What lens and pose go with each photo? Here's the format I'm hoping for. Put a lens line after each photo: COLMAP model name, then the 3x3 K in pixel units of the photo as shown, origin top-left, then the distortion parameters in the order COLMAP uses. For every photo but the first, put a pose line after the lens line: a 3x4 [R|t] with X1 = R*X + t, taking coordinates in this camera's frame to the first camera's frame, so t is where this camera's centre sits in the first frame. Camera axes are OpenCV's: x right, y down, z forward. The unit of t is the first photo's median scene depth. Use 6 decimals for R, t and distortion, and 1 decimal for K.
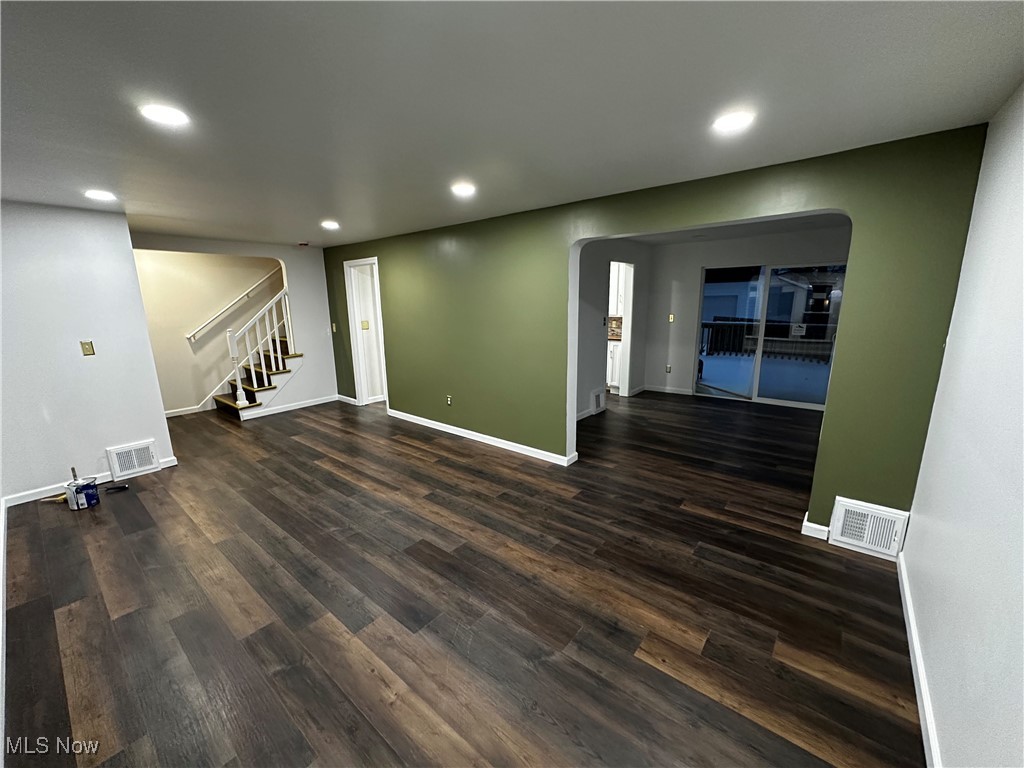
lens RADIAL K [[408.7, 0, 513.1], [0, 408.7, 386.7], [0, 0, 1]] dist [-0.002148, 0.000238]
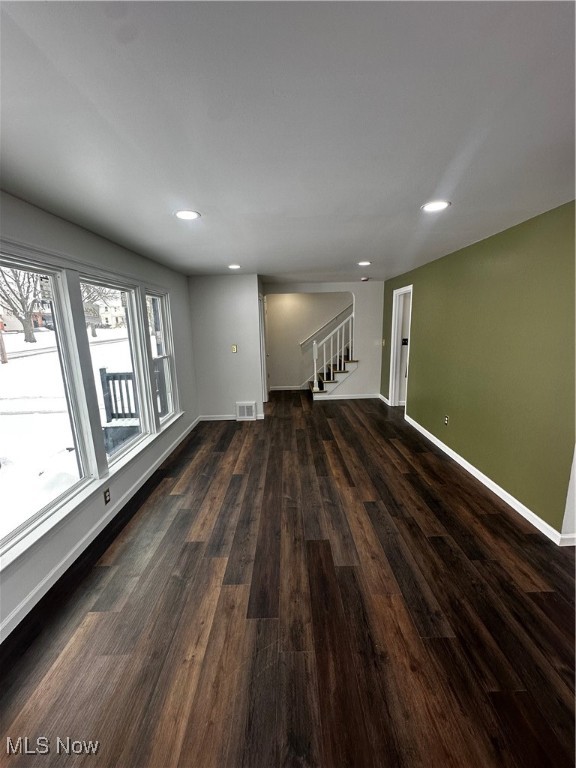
lens RADIAL K [[306.5, 0, 287.9], [0, 306.5, 381.9], [0, 0, 1]] dist [-0.002148, 0.000238]
pose [[0.637571, 0.144078, -0.756799, 0.224210], [-0.147997, 0.986965, 0.063215, -0.070812], [0.756042, 0.071700, 0.650584, 0.277689]]
